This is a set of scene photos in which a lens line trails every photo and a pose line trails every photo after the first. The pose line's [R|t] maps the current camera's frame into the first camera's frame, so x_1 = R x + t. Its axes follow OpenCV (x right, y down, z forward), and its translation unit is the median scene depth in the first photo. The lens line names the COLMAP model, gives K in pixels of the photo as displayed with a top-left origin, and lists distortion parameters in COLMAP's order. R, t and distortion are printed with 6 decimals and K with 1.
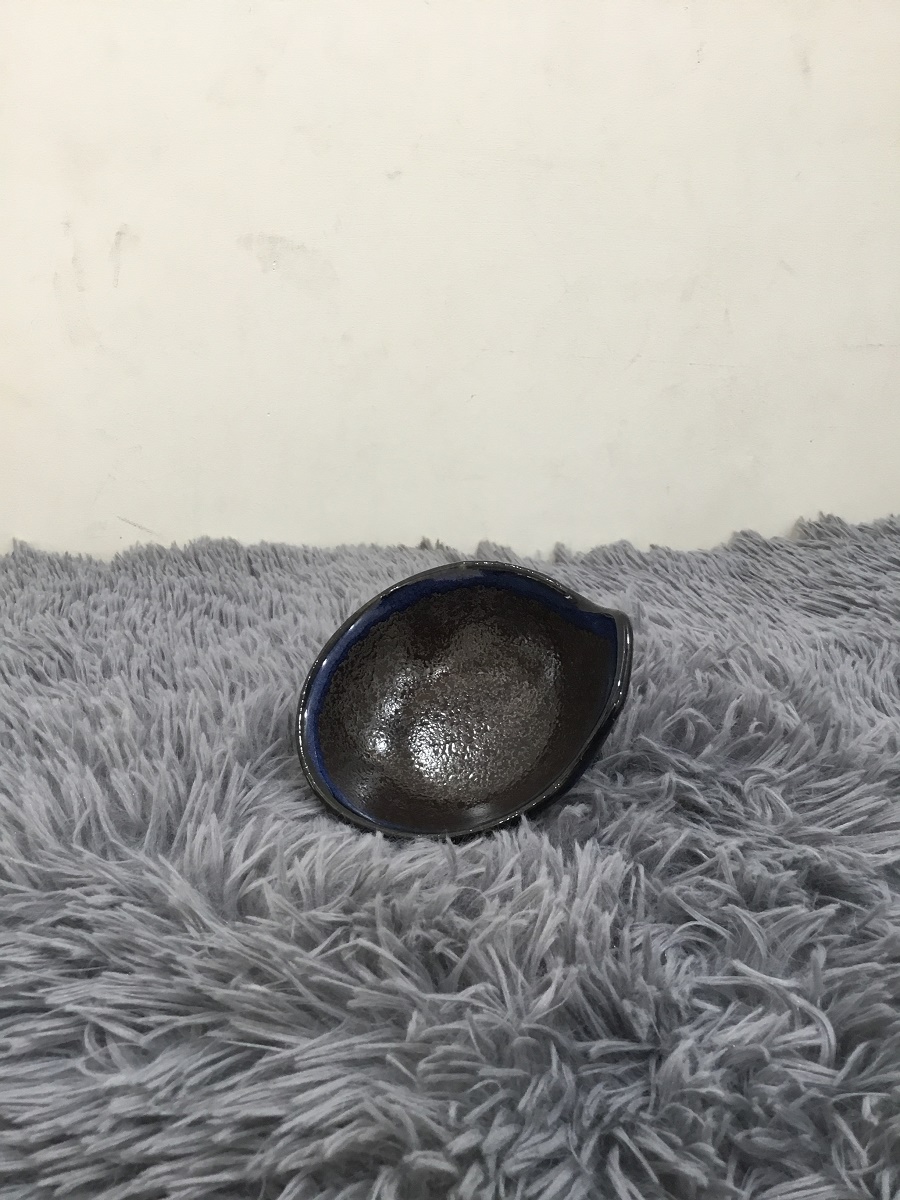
lens RADIAL K [[1077.7, 0, 450.0], [0, 1077.7, 600.0], [0, 0, 1]] dist [0.109760, -0.230078]
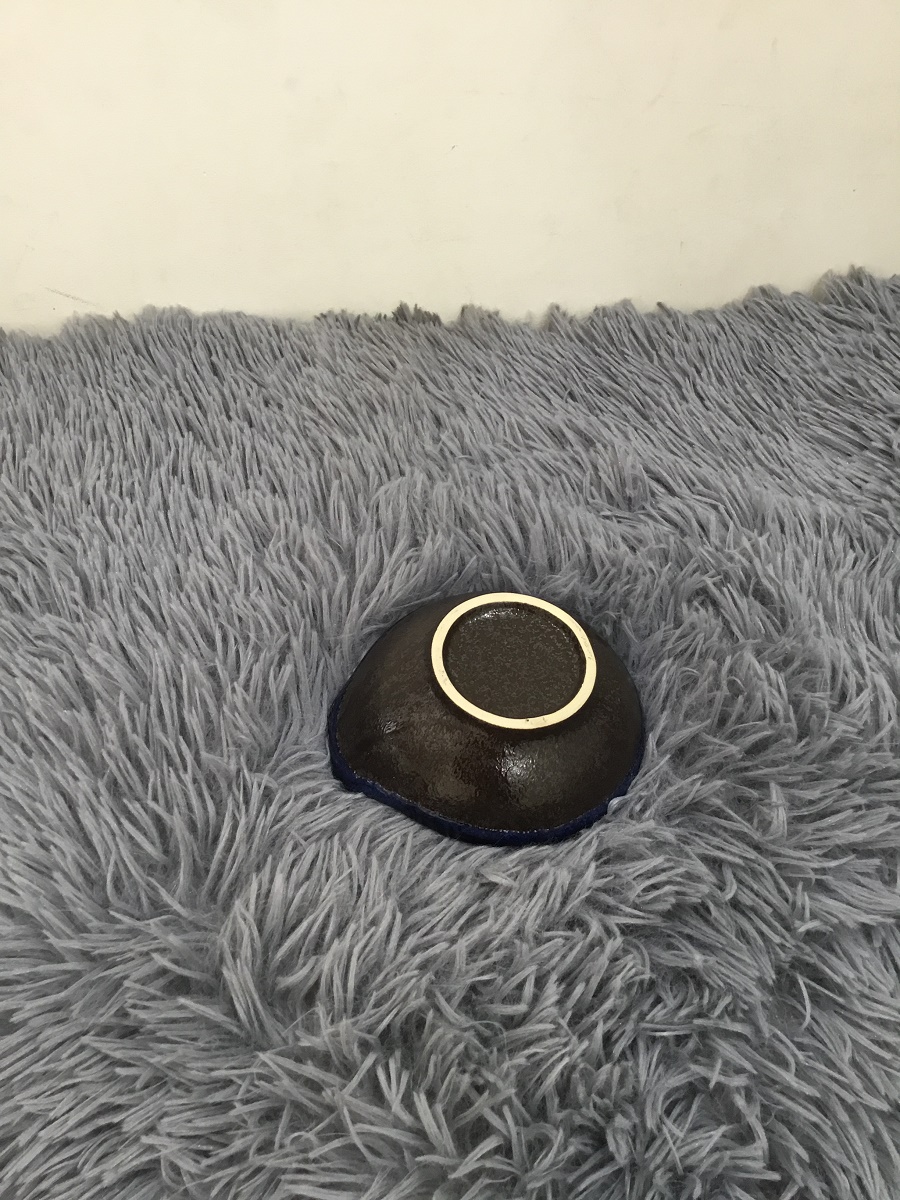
lens RADIAL K [[1082.9, 0, 450.0], [0, 1082.9, 600.0], [0, 0, 1]] dist [0.146643, -0.326492]
pose [[0.999355, -0.032978, 0.014191, -0.005923], [0.020676, 0.851794, 0.523469, -0.373933], [-0.029351, -0.522838, 0.851926, 0.133480]]
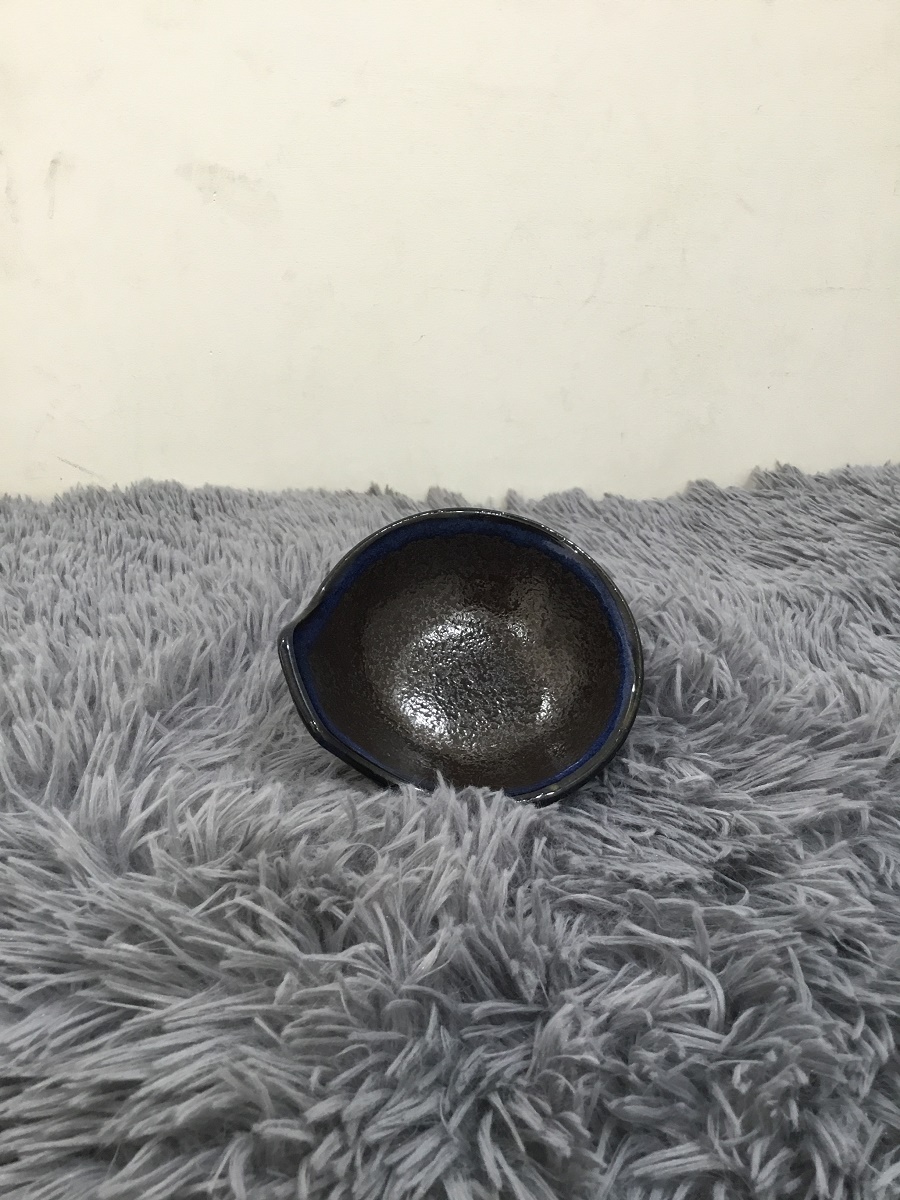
lens RADIAL K [[1077.7, 0, 450.0], [0, 1077.7, 600.0], [0, 0, 1]] dist [0.109760, -0.230078]
pose [[0.999893, 0.010915, 0.009744, 0.043557], [-0.011387, 0.998698, 0.049727, -0.001624], [-0.009188, -0.049833, 0.998715, 0.020995]]
